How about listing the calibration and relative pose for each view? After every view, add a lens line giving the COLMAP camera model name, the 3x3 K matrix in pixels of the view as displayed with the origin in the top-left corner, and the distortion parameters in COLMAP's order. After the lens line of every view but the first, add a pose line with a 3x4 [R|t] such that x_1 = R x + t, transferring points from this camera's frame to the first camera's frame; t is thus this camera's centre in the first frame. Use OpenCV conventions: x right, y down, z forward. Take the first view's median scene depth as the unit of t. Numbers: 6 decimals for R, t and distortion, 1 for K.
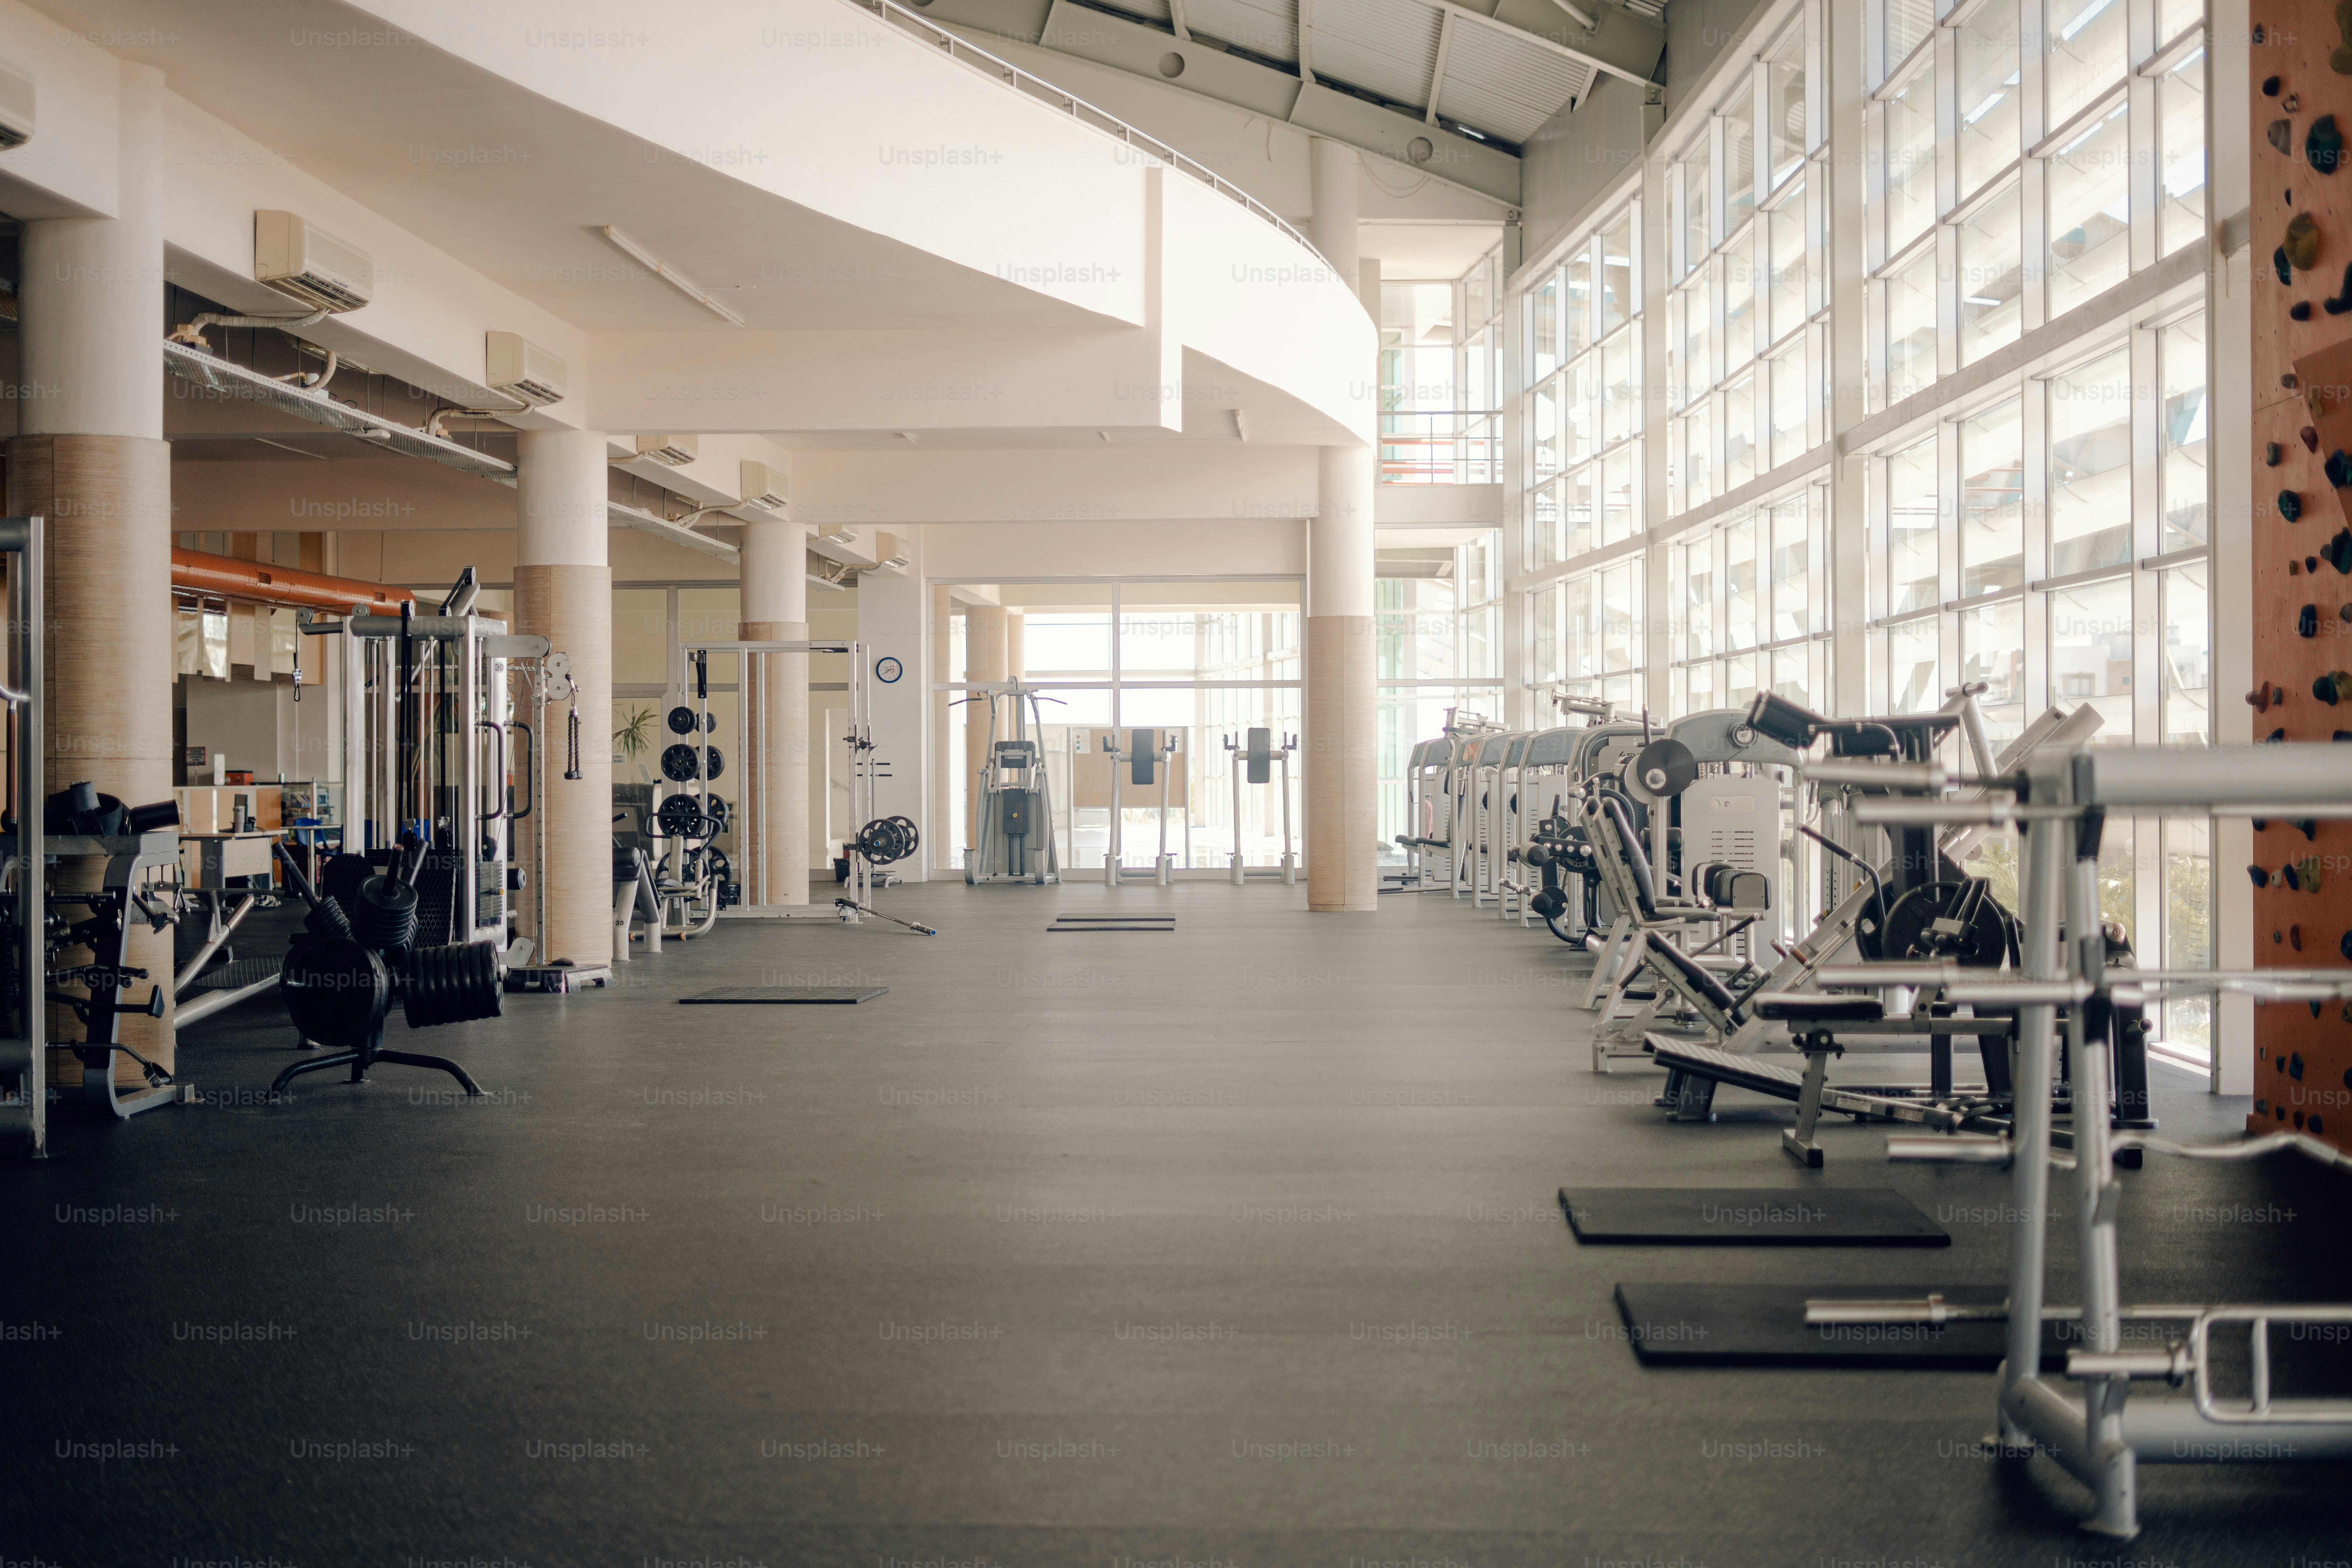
lens RADIAL K [[2721.2, 0, 1176.0], [0, 2721.2, 784.0], [0, 0, 1]] dist [0.004437, 0.003514]
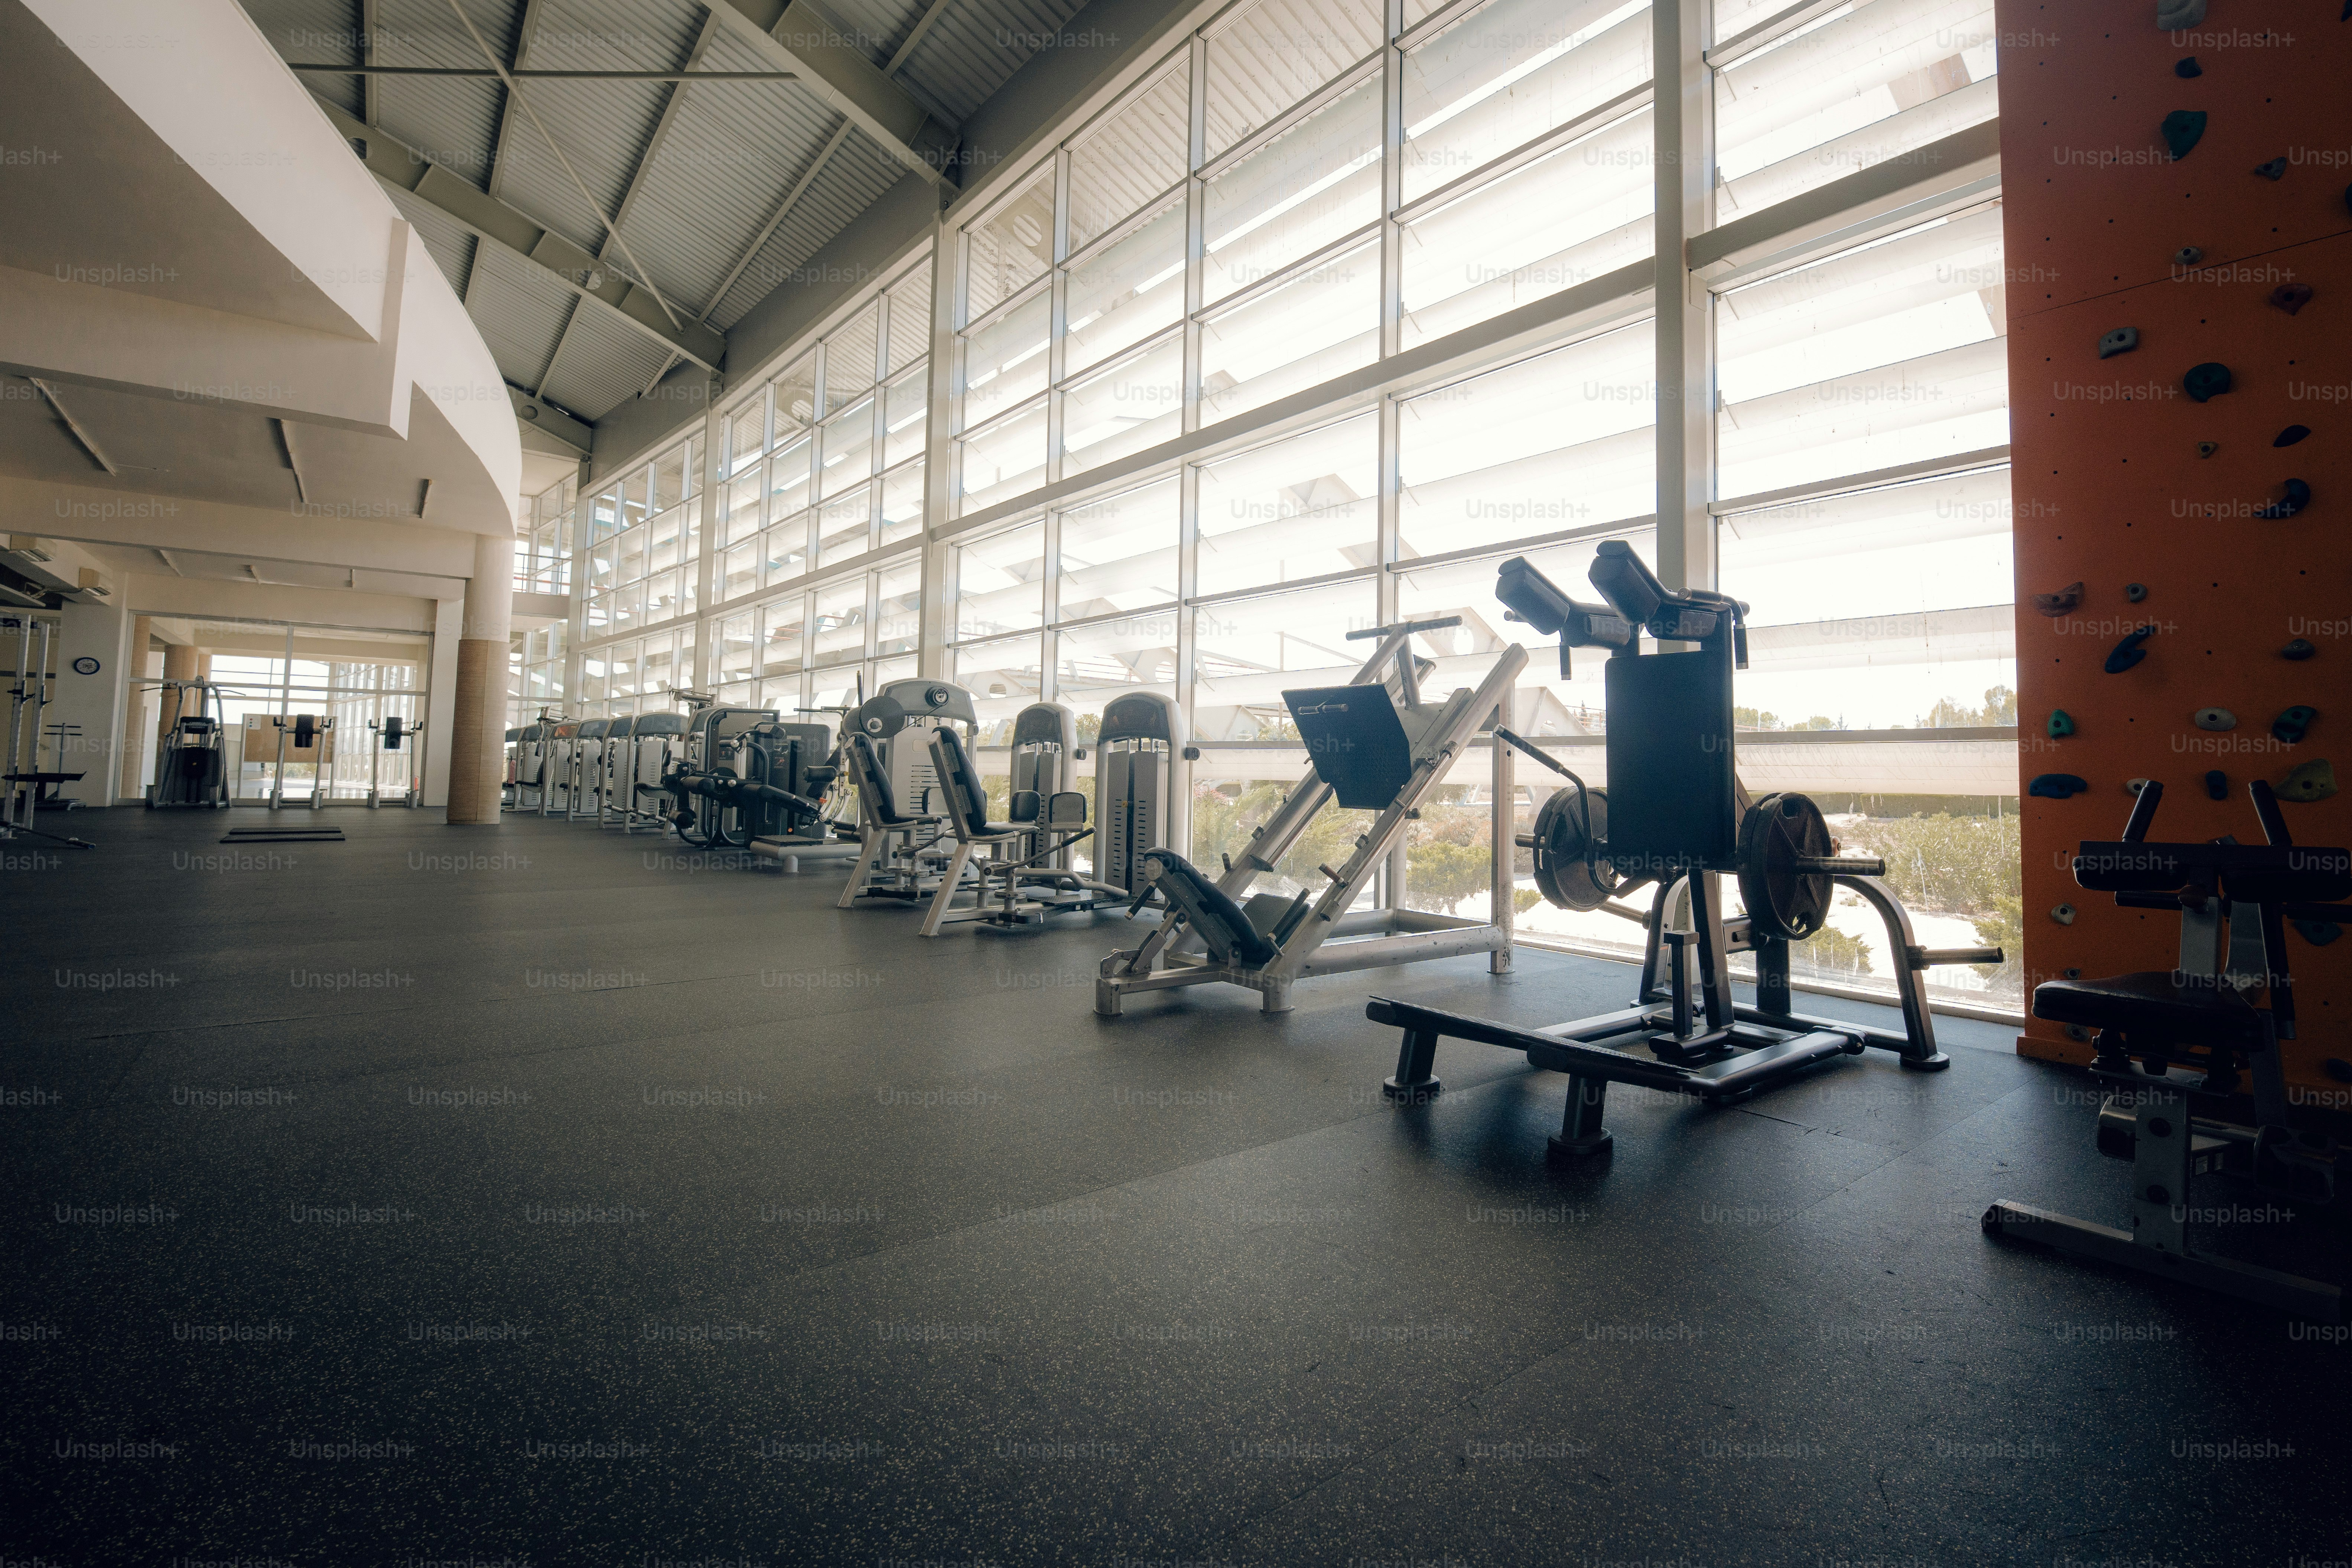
lens RADIAL K [[951.3, 0, 1178.9], [0, 951.3, 725.2], [0, 0, 1]] dist [-0.002522, -0.009279]
pose [[0.731591, 0.054817, 0.679537, -0.013705], [-0.021038, 0.998103, -0.057865, 0.009175], [-0.681420, 0.028038, 0.731356, 0.234100]]
